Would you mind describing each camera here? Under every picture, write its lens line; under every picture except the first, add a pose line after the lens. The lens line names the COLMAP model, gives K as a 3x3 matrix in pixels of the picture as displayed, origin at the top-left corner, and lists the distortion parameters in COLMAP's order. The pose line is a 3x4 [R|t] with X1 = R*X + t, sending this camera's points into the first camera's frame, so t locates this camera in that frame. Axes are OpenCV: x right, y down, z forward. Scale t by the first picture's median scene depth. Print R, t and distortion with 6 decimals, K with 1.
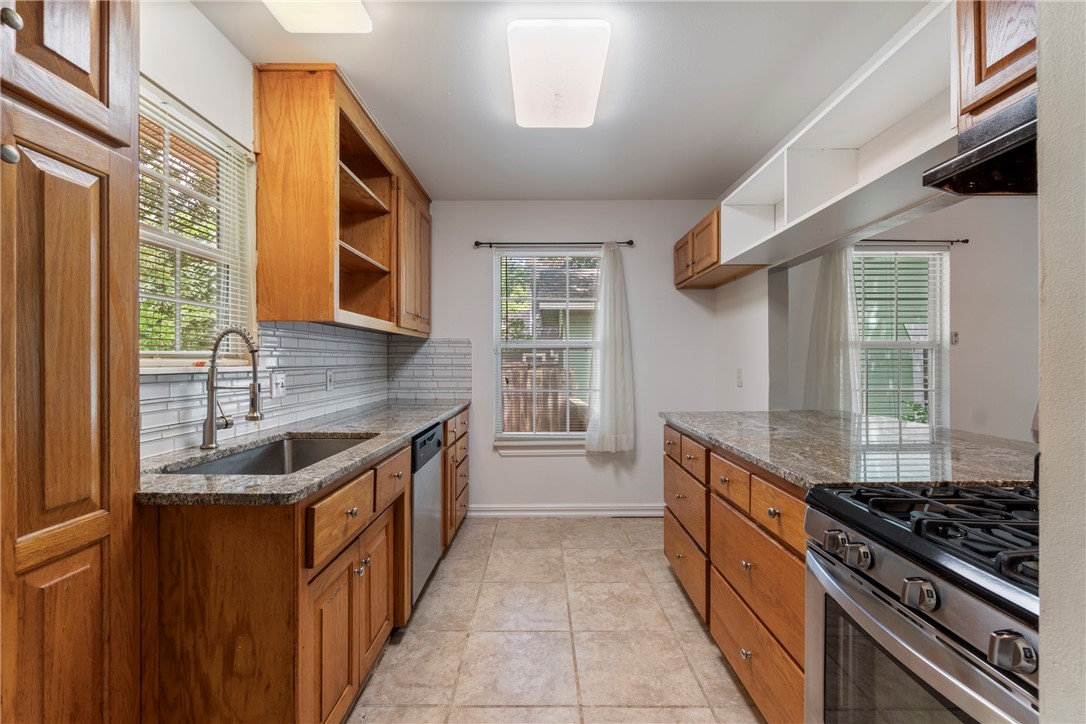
lens RADIAL K [[470.9, 0, 539.0], [0, 470.9, 362.0], [0, 0, 1]] dist [-0.005867, 0.000838]
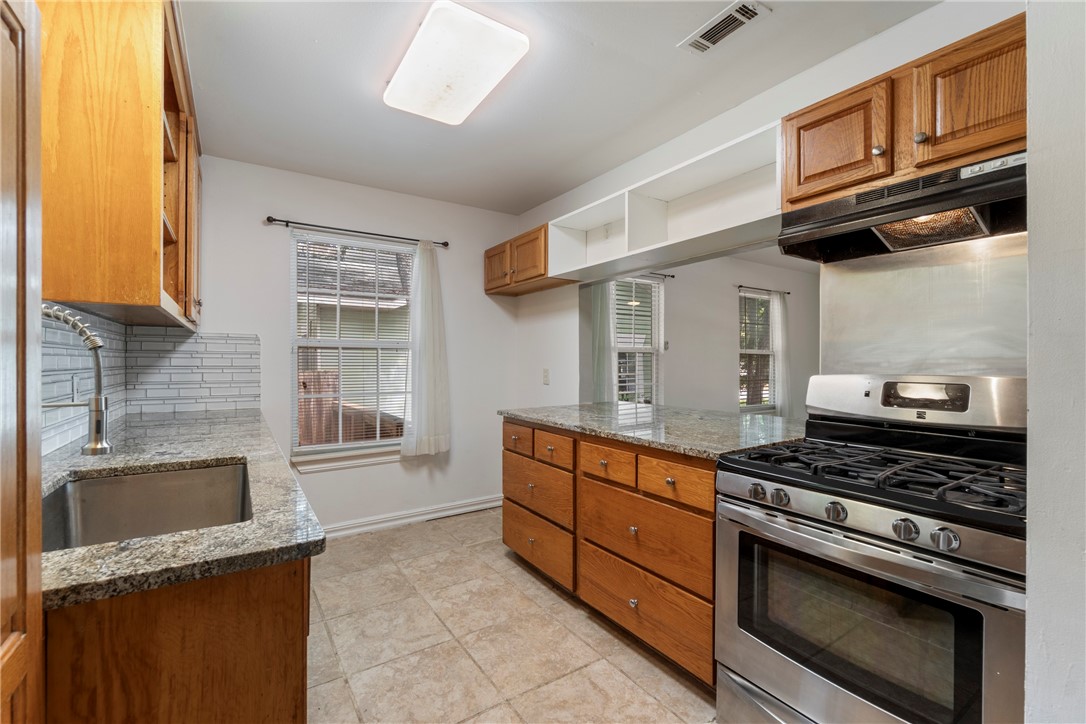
lens RADIAL K [[470.9, 0, 538.7], [0, 470.9, 363.2], [0, 0, 1]] dist [-0.005867, 0.000838]
pose [[0.831955, -0.000955, 0.554843, -0.262505], [0.000000, 0.999999, 0.001722, -0.001434], [-0.554844, -0.001433, 0.831953, 0.071695]]
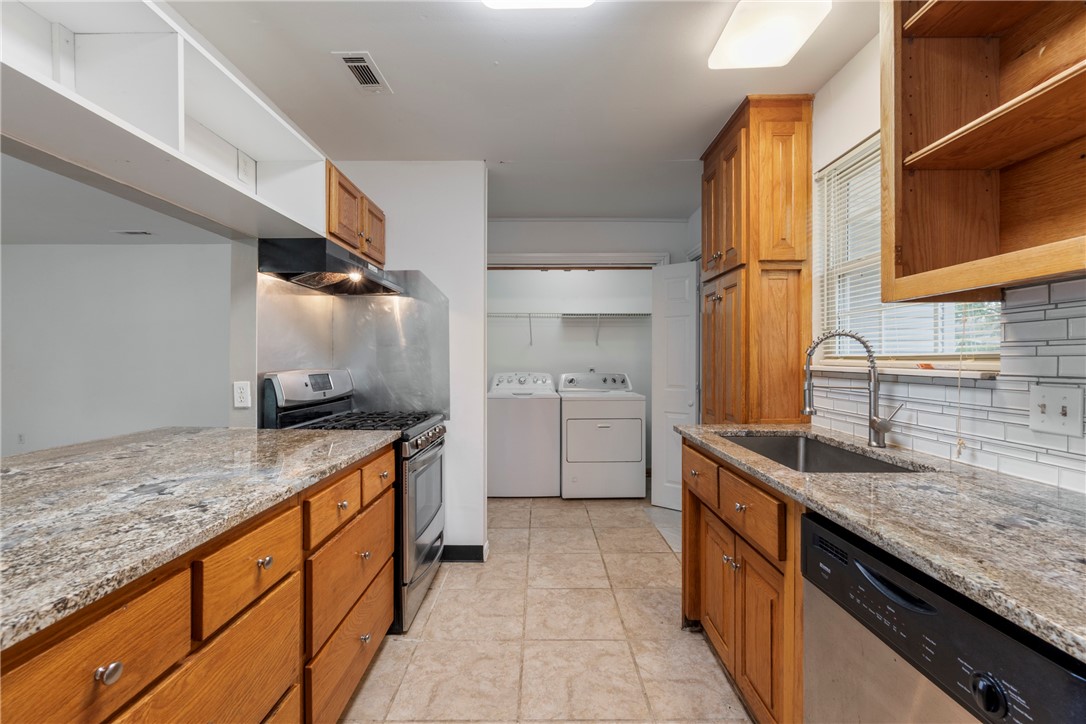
lens RADIAL K [[470.9, 0, 542.5], [0, 470.9, 360.0], [0, 0, 1]] dist [-0.005867, 0.000838]
pose [[-0.999783, -0.001766, -0.020749, 0.063562], [-0.001787, 0.999998, 0.001012, -0.007619], [0.020747, 0.001048, -0.999784, 1.333550]]
